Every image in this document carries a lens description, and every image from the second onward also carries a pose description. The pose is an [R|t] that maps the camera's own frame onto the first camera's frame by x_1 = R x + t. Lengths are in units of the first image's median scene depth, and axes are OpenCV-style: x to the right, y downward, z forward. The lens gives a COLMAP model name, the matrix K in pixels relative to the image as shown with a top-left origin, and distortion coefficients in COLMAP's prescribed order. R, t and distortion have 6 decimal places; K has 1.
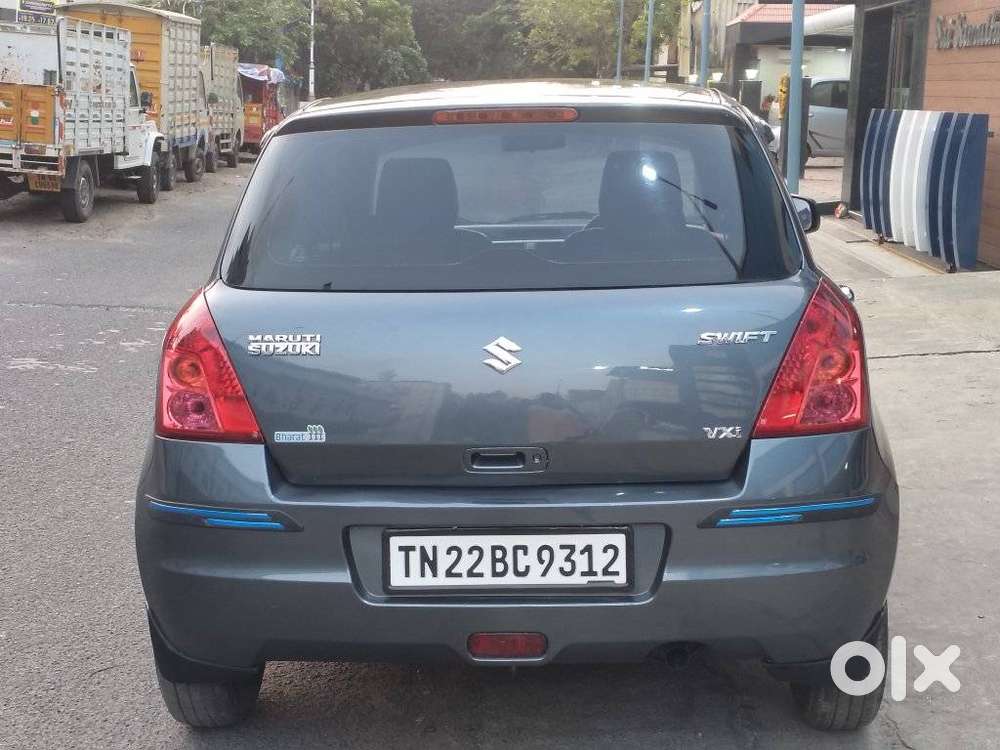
lens RADIAL K [[1488.5, 0, 500.0], [0, 1488.5, 375.0], [0, 0, 1]] dist [0.203424, -0.688434]
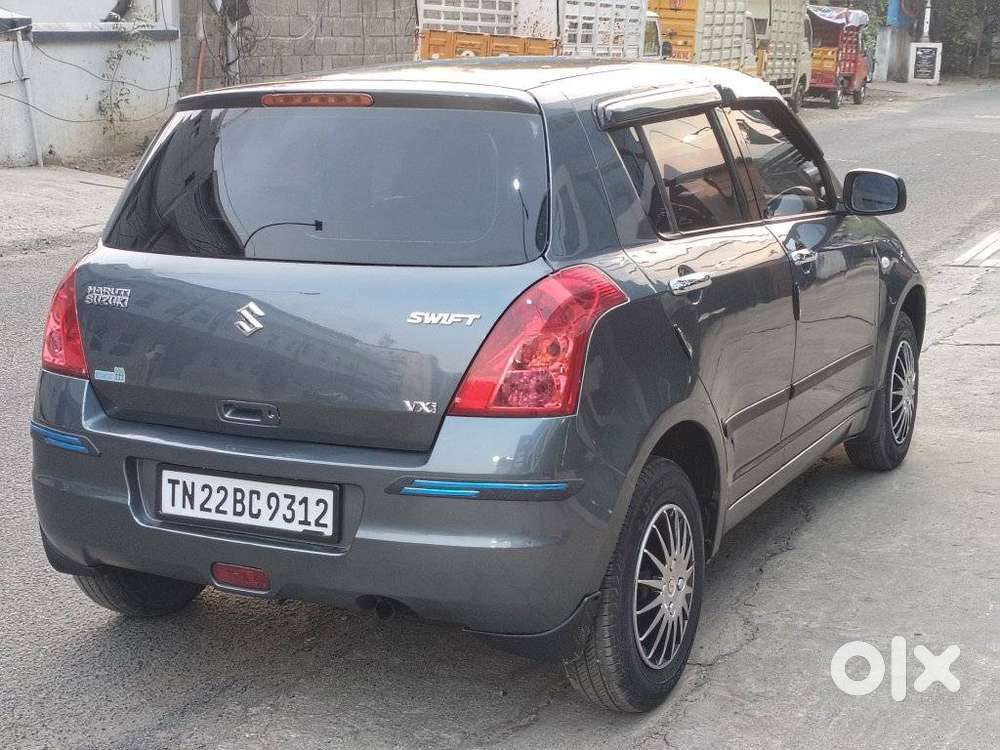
lens RADIAL K [[1488.5, 0, 500.0], [0, 1488.5, 375.0], [0, 0, 1]] dist [0.203424, -0.688434]
pose [[0.907089, 0.086943, -0.411862, 0.632109], [-0.070834, 0.996012, 0.054249, -0.045447], [0.414936, -0.020035, 0.909630, 0.058960]]
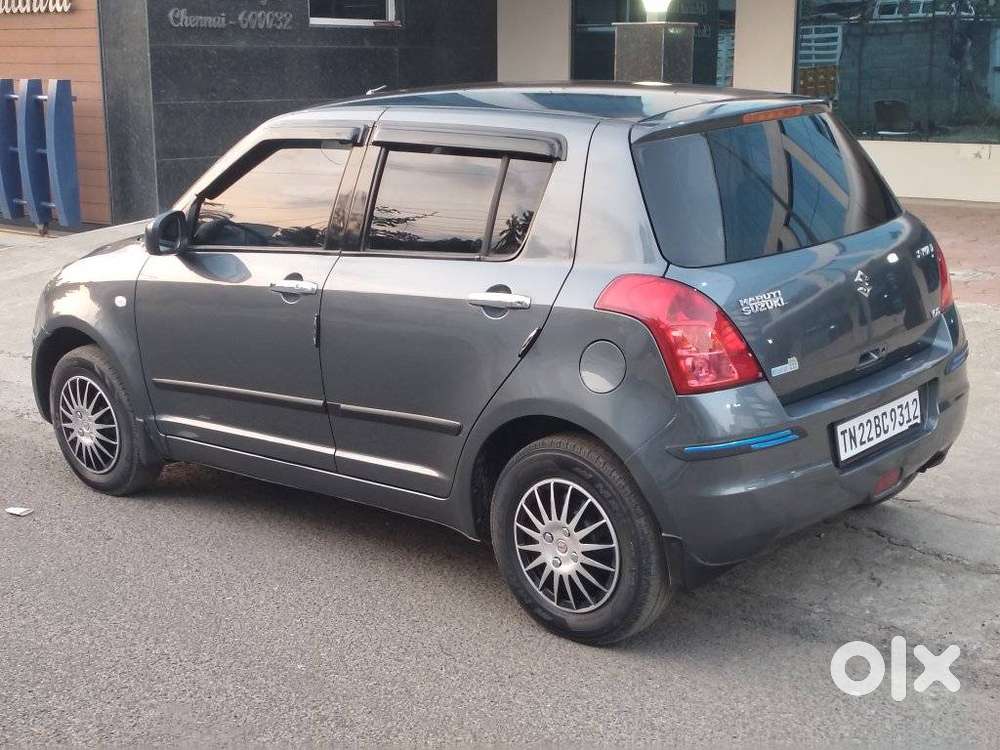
lens RADIAL K [[1488.5, 0, 500.0], [0, 1488.5, 375.0], [0, 0, 1]] dist [0.203424, -0.688434]
pose [[0.631523, -0.190600, 0.751565, -1.307530], [0.165518, 0.980111, 0.109479, -0.142353], [-0.757485, 0.055259, 0.650510, 0.330358]]
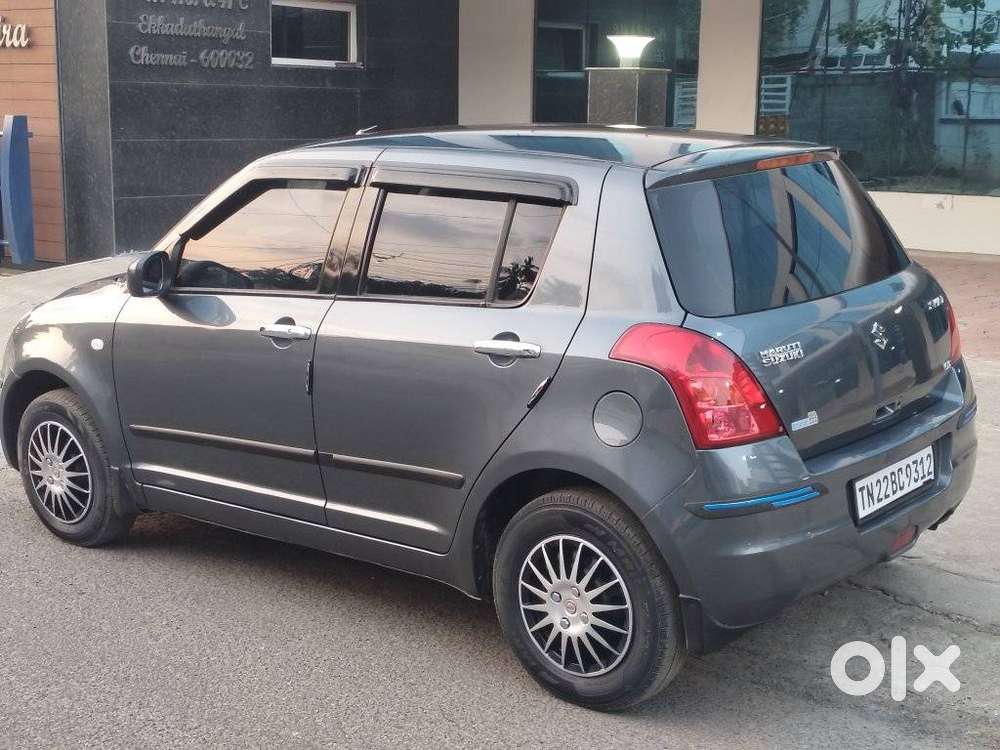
lens RADIAL K [[1488.5, 0, 500.0], [0, 1488.5, 375.0], [0, 0, 1]] dist [0.203424, -0.688434]
pose [[0.604276, -0.163016, 0.779921, -1.298956], [0.152616, 0.984403, 0.087511, -0.152942], [-0.782023, 0.066148, 0.619730, 0.410334]]
